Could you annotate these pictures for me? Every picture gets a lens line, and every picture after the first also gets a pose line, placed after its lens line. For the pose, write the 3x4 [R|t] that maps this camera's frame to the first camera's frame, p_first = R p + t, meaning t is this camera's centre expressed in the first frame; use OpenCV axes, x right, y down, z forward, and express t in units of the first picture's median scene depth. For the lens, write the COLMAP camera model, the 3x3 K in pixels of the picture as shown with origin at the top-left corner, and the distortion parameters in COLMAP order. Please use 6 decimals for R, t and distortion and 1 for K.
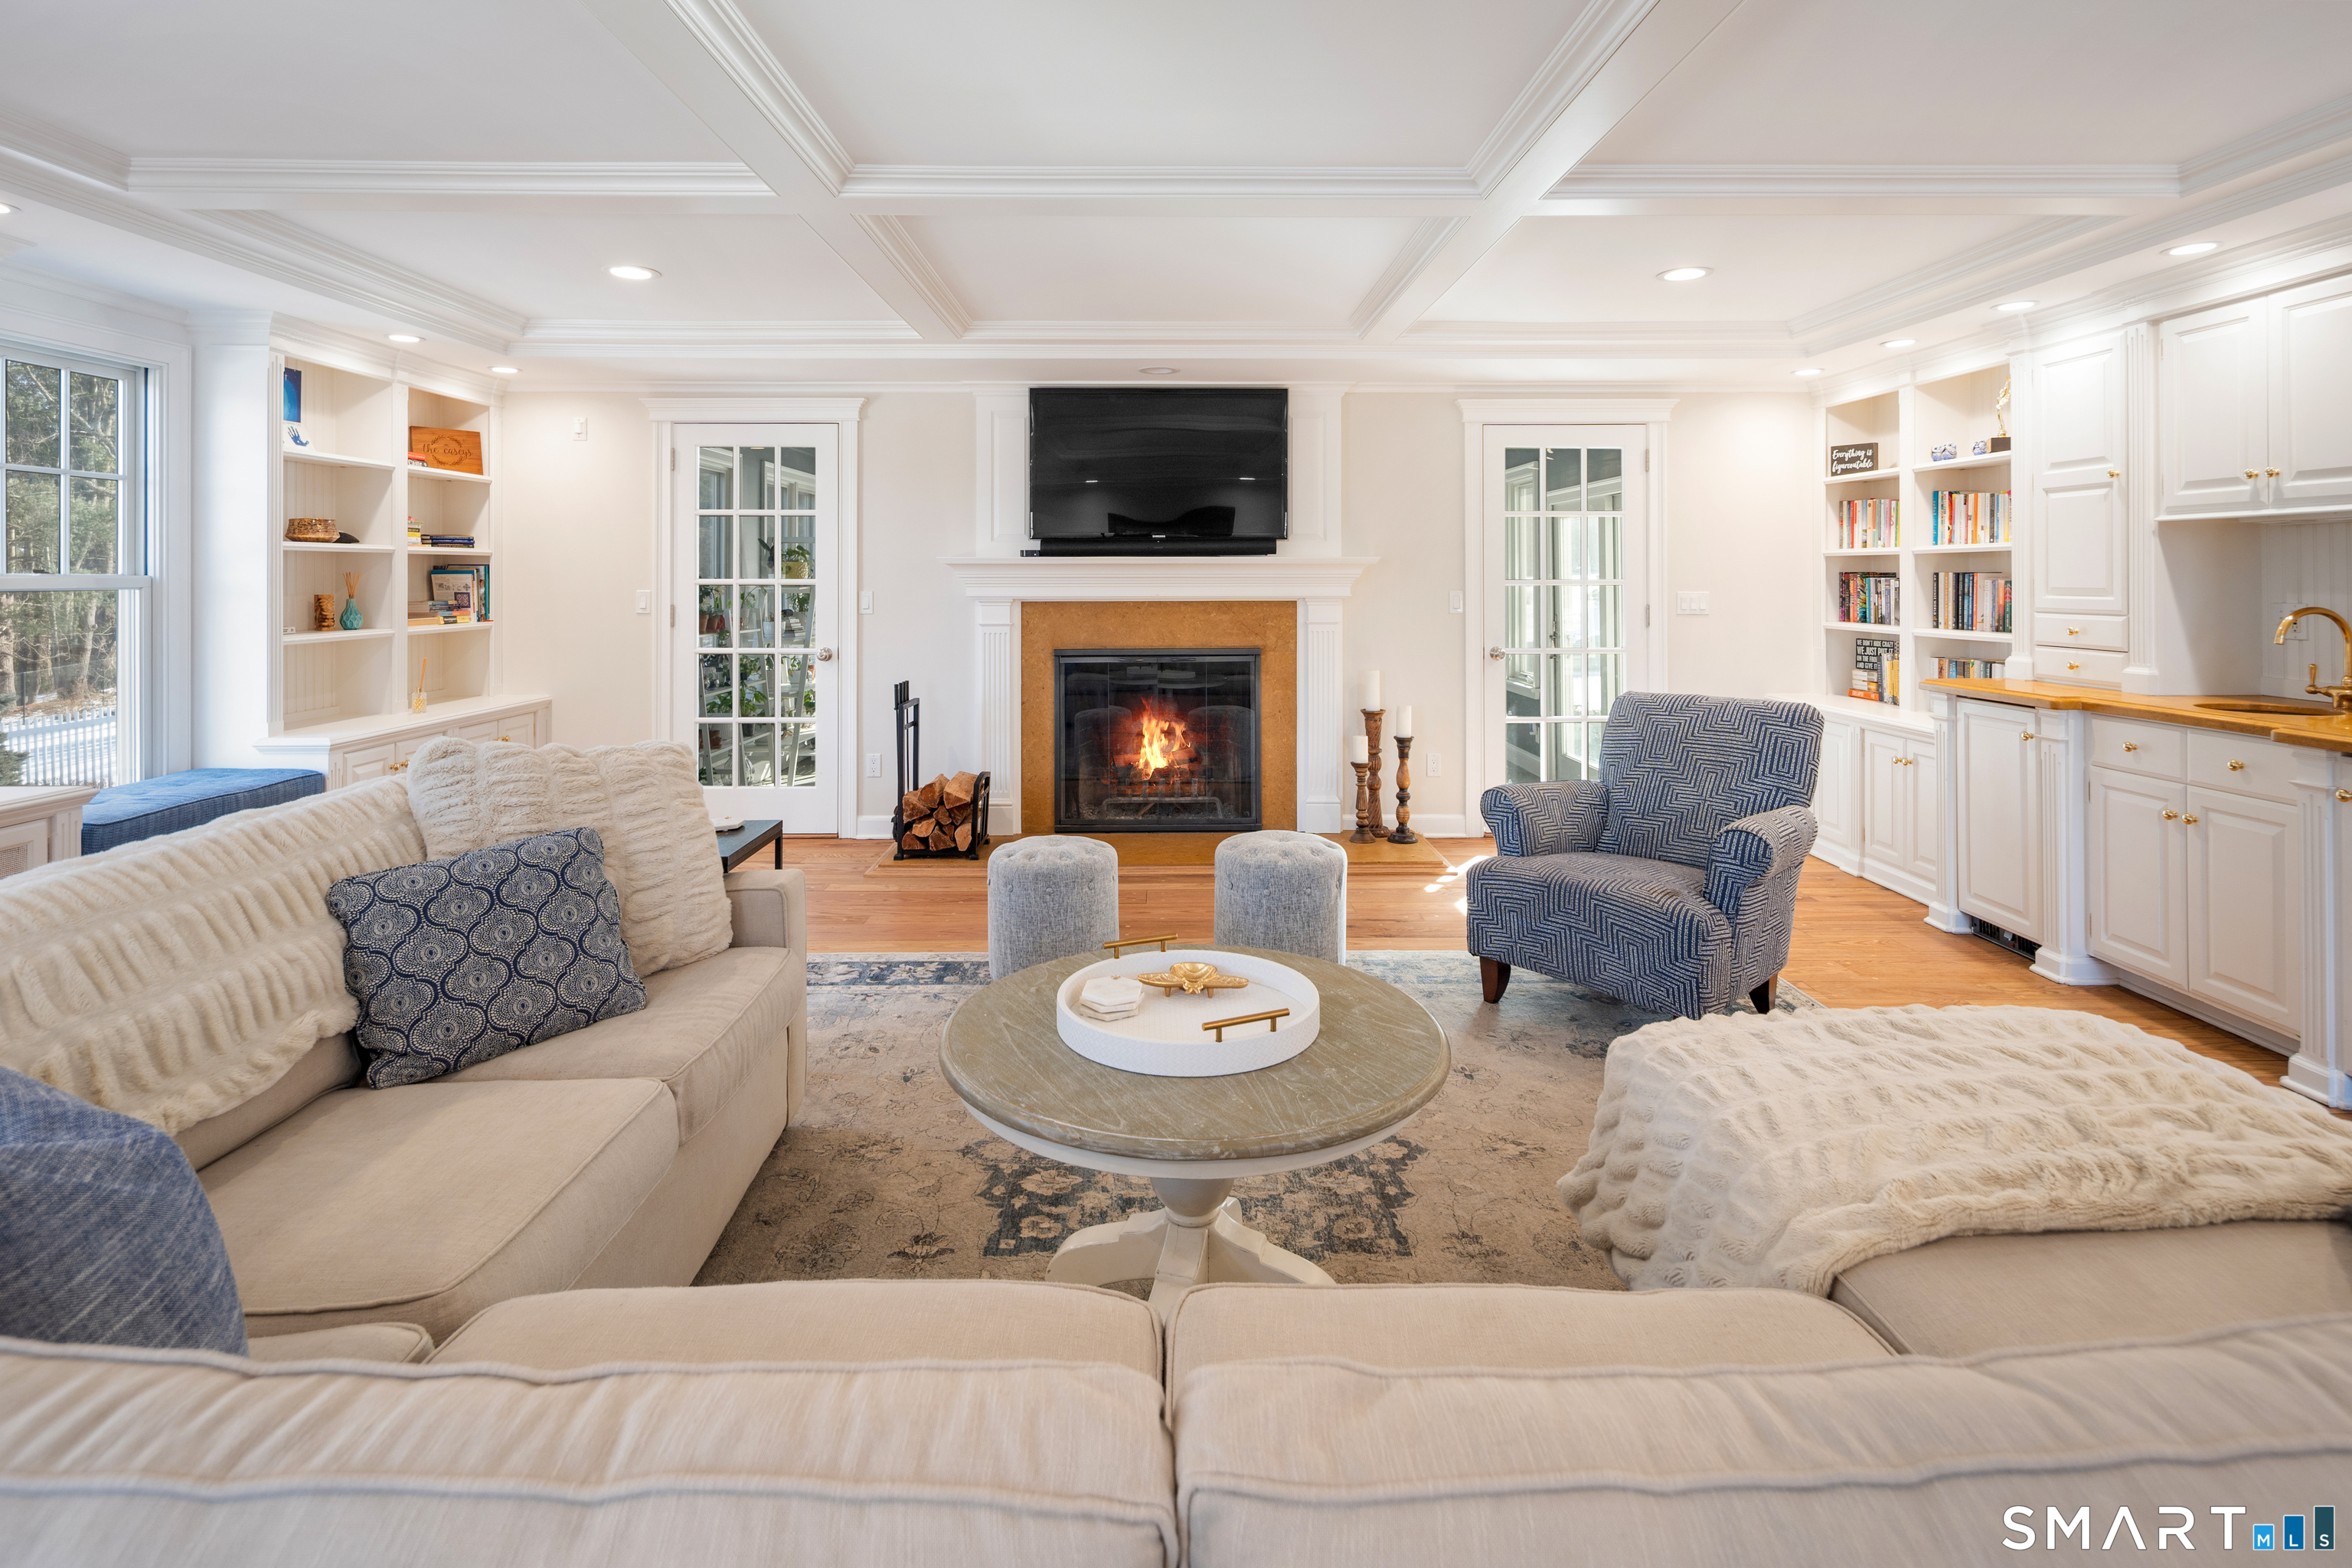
lens RADIAL K [[1176.1, 0, 1140.9], [0, 1176.1, 699.9], [0, 0, 1]] dist [-0.000674, -0.001122]
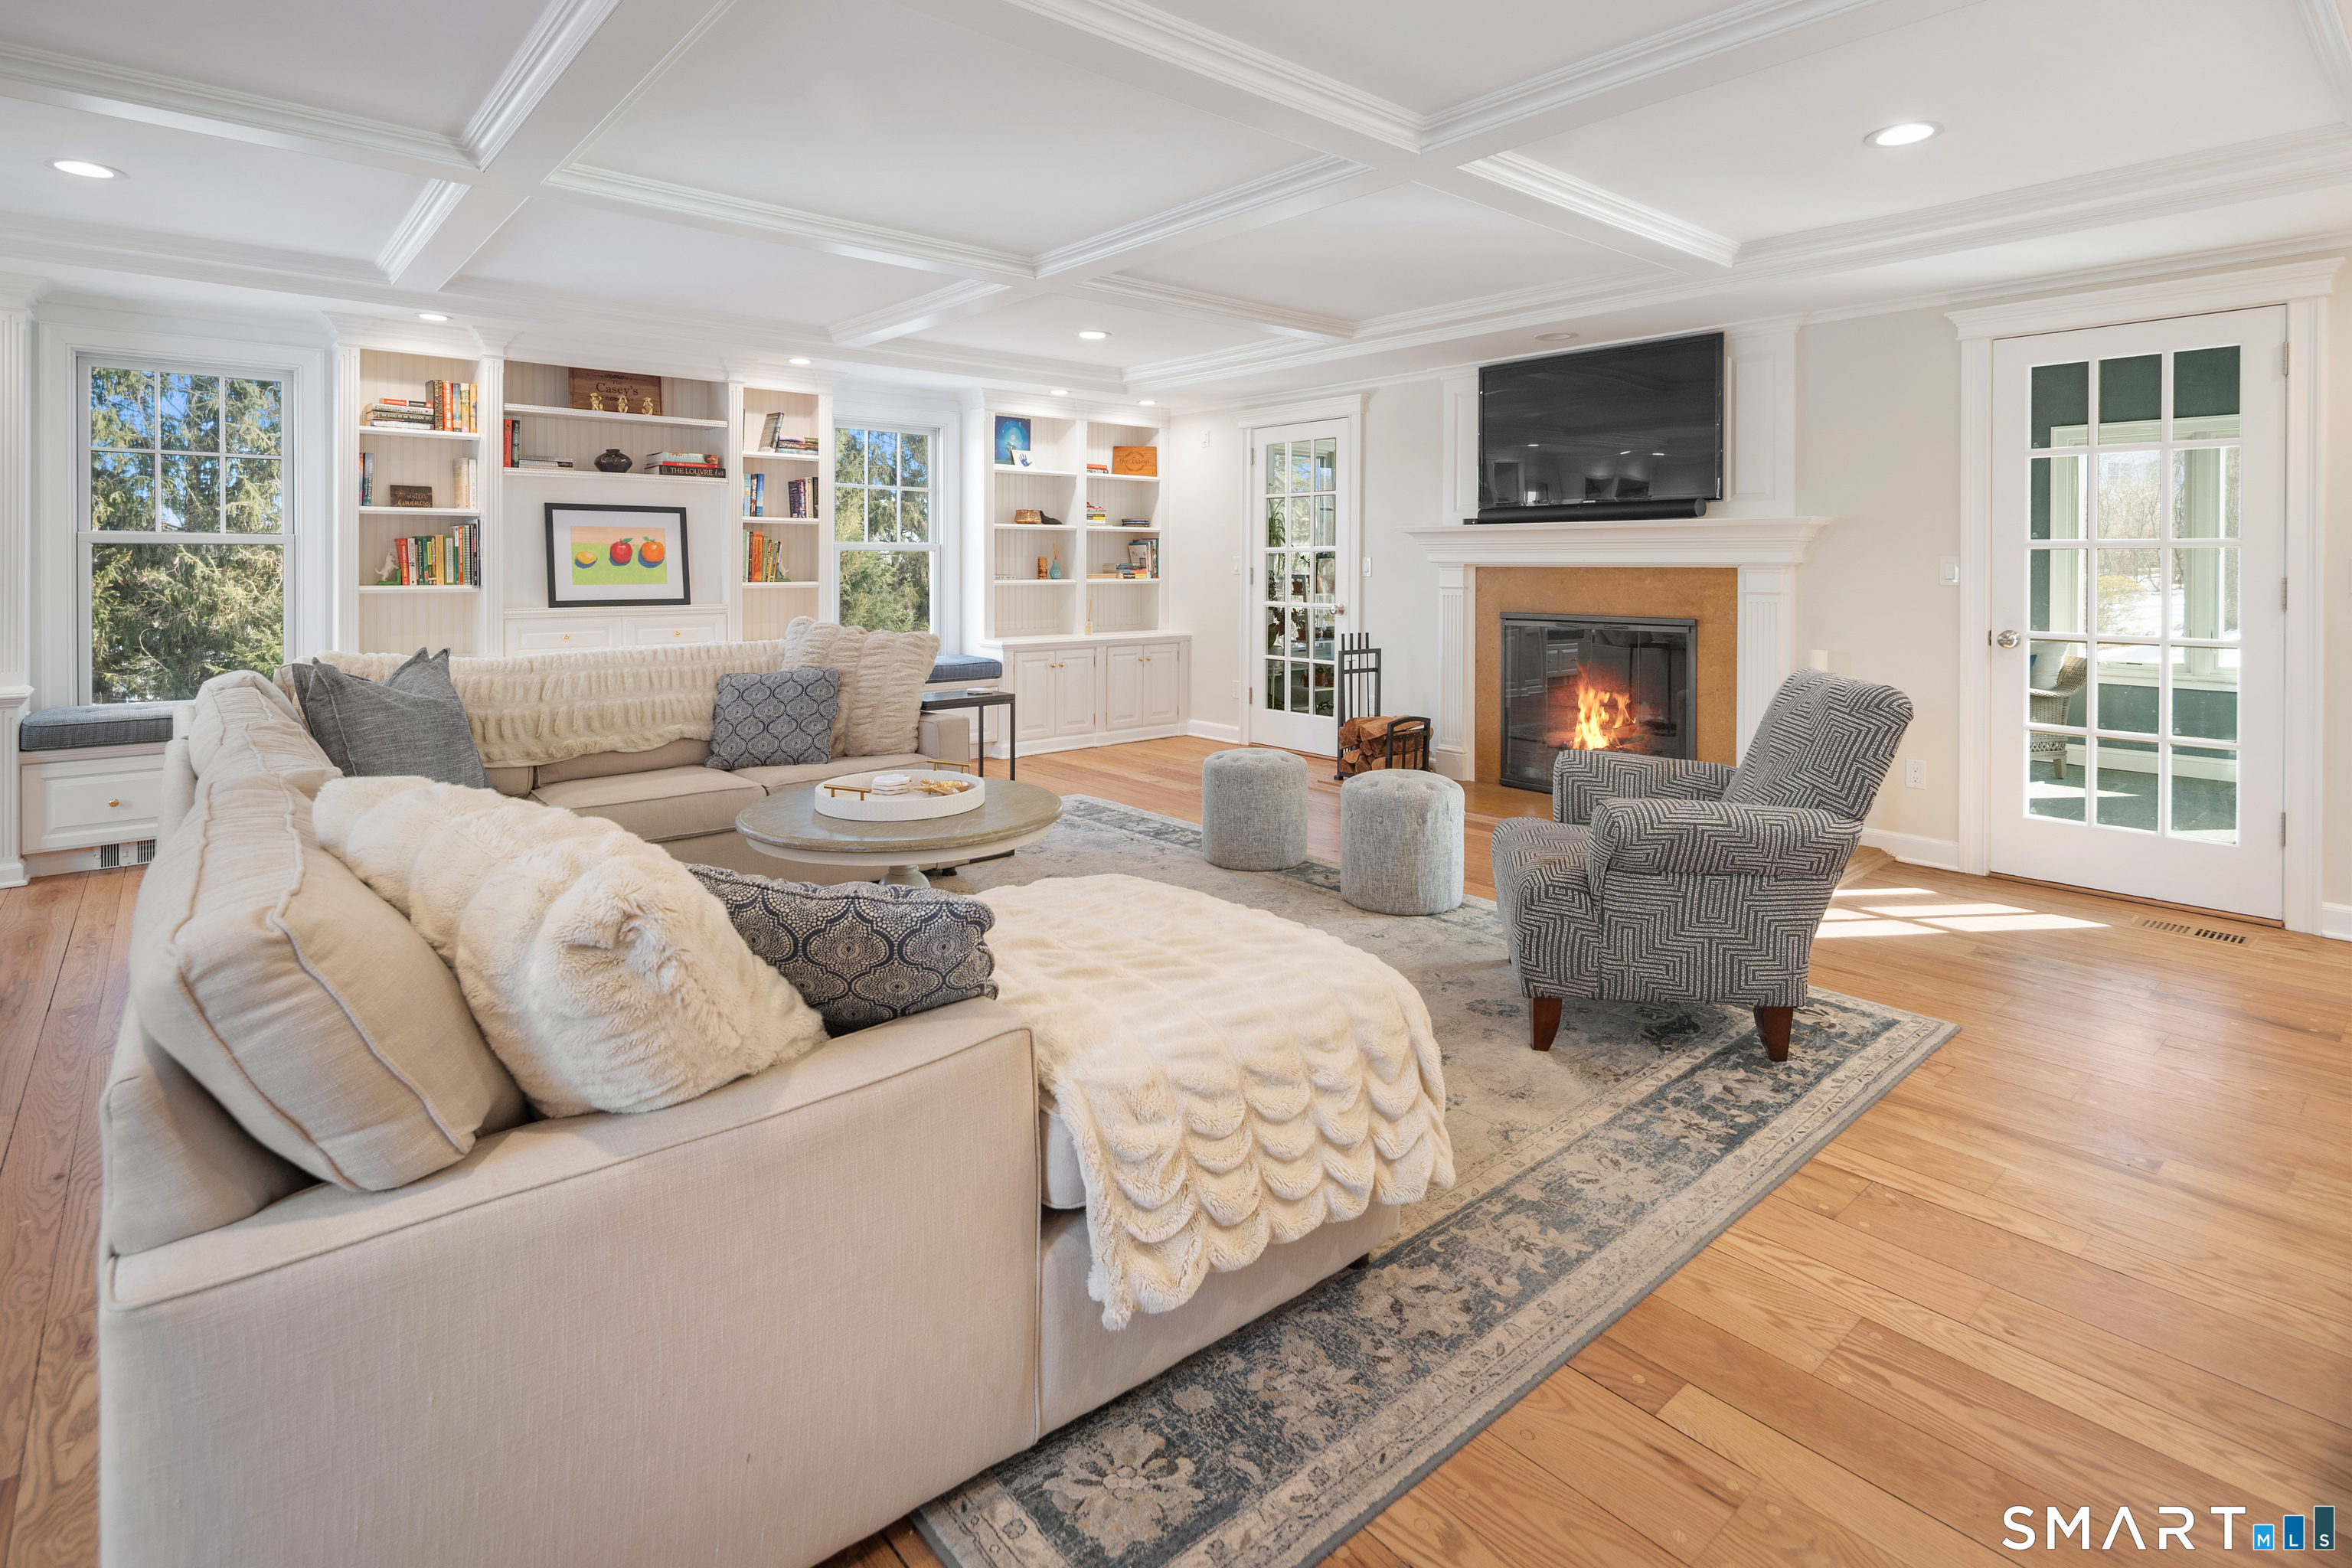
lens RADIAL K [[1150.3, 0, 1170.9], [0, 1150.3, 726.8], [0, 0, 1]] dist [-0.000284, -0.001071]
pose [[0.636528, 0.111451, -0.763158, 0.562188], [-0.084818, 0.993618, 0.074363, 0.008608], [0.766576, 0.017396, 0.641919, 0.105984]]
